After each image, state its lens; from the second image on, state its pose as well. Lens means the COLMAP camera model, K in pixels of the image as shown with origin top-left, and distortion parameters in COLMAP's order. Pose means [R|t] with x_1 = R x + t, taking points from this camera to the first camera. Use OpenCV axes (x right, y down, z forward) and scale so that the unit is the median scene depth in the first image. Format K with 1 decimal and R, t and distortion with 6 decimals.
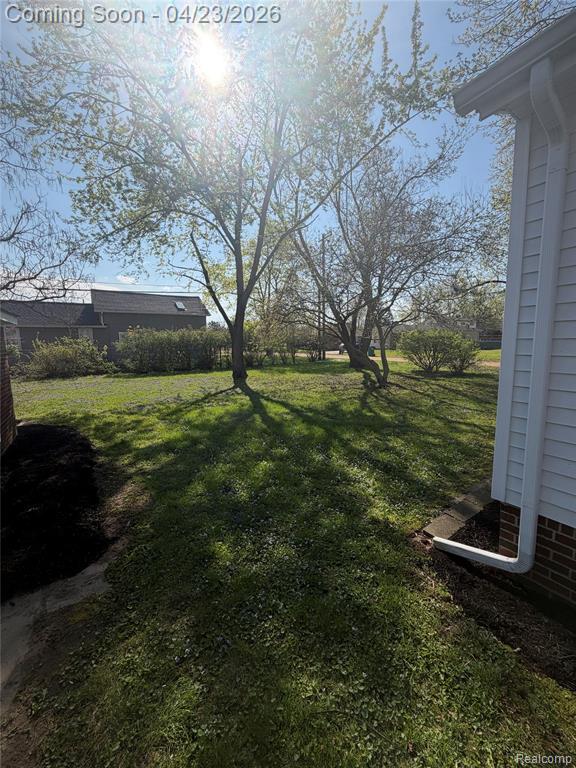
lens RADIAL K [[307.3, 0, 289.1], [0, 307.3, 383.2], [0, 0, 1]] dist [0.000820, 0.000446]
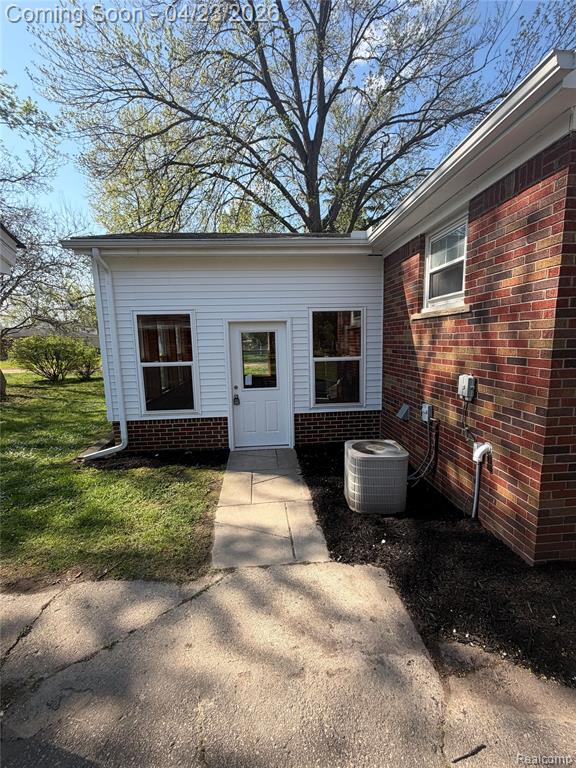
lens RADIAL K [[331.8, 0, 289.0], [0, 331.8, 384.9], [0, 0, 1]] dist [-0.001239, 0.000153]
pose [[0.491914, -0.109075, 0.863785, -0.313505], [0.129910, 0.990210, 0.051057, 0.072767], [-0.860897, 0.087099, 0.501268, -0.574711]]
